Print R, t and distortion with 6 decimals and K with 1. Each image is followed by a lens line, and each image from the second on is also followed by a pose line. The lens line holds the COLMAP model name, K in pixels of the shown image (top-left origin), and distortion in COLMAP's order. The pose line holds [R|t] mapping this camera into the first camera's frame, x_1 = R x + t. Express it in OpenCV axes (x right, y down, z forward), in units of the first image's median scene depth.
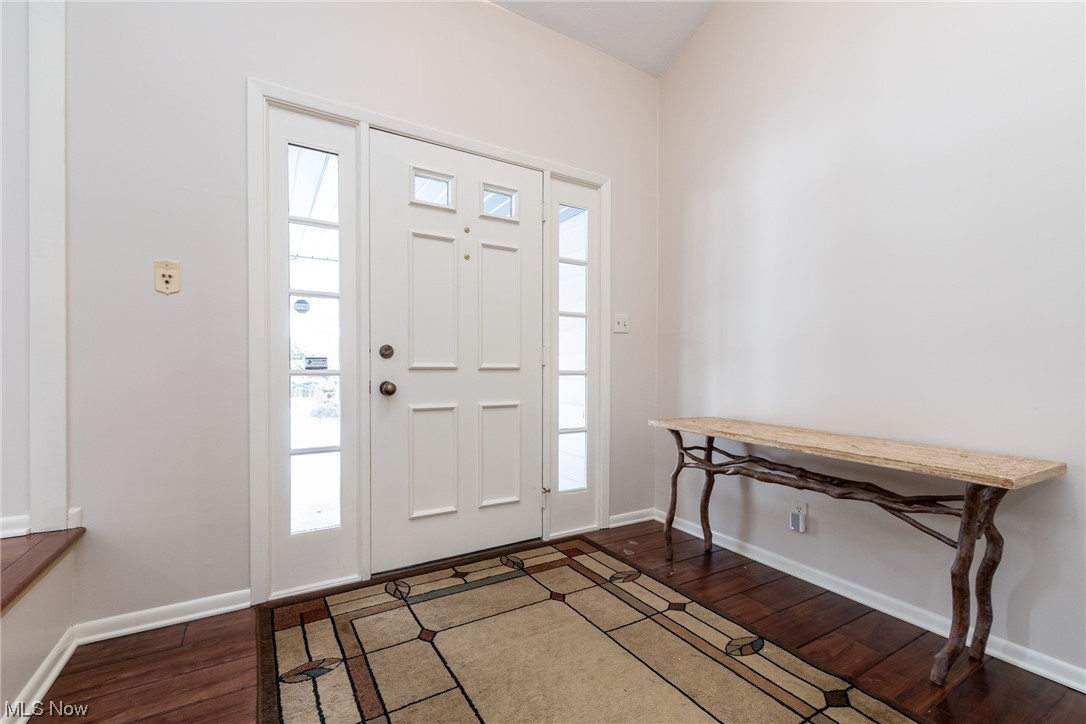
lens RADIAL K [[472.7, 0, 553.5], [0, 472.7, 360.5], [0, 0, 1]] dist [0.004922, -0.001981]
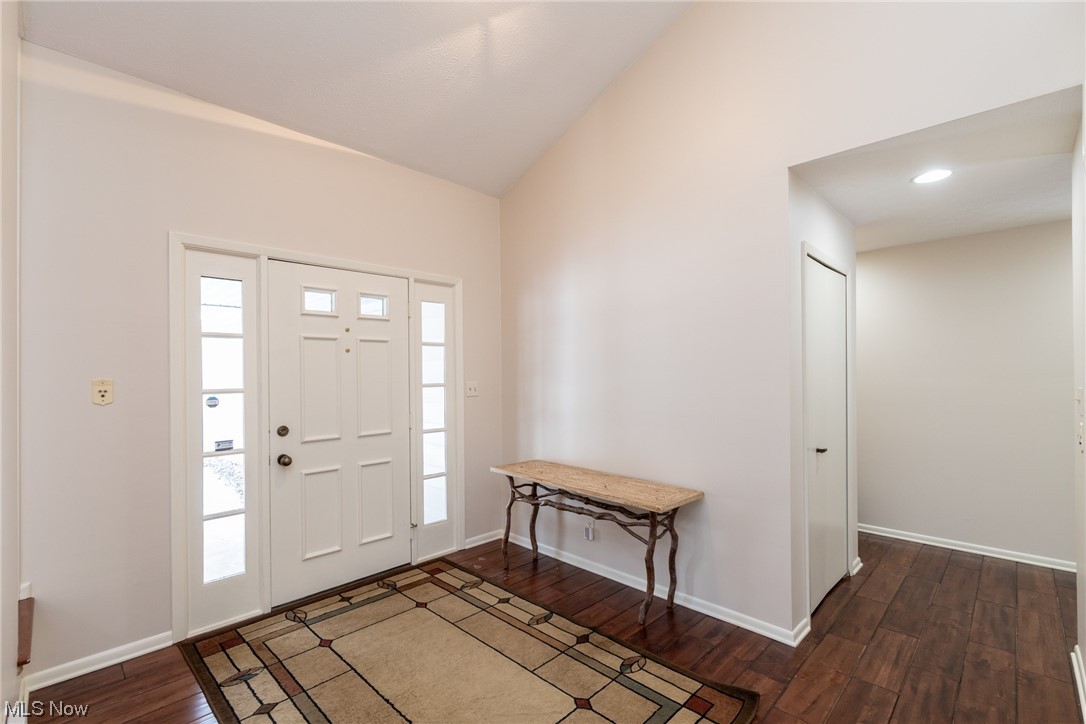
lens RADIAL K [[472.7, 0, 538.6], [0, 472.7, 359.3], [0, 0, 1]] dist [0.004922, -0.001981]
pose [[0.973115, -0.013266, 0.229937, 0.031832], [0.019193, 0.999538, -0.023559, -0.179716], [-0.229518, 0.027339, 0.972920, -0.440765]]
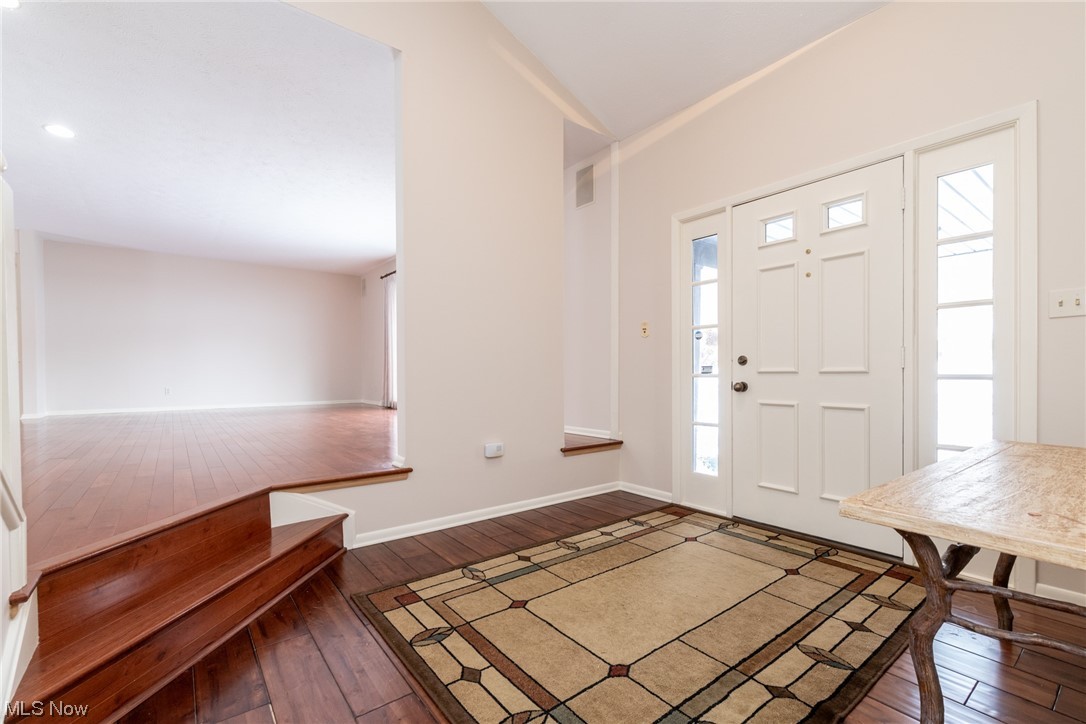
lens RADIAL K [[472.7, 0, 541.1], [0, 472.7, 367.4], [0, 0, 1]] dist [0.004922, -0.001981]
pose [[0.111751, -0.027346, -0.993360, 1.021363], [0.002319, 0.999626, -0.027257, 0.040250], [0.993734, 0.000743, 0.111772, 0.266603]]
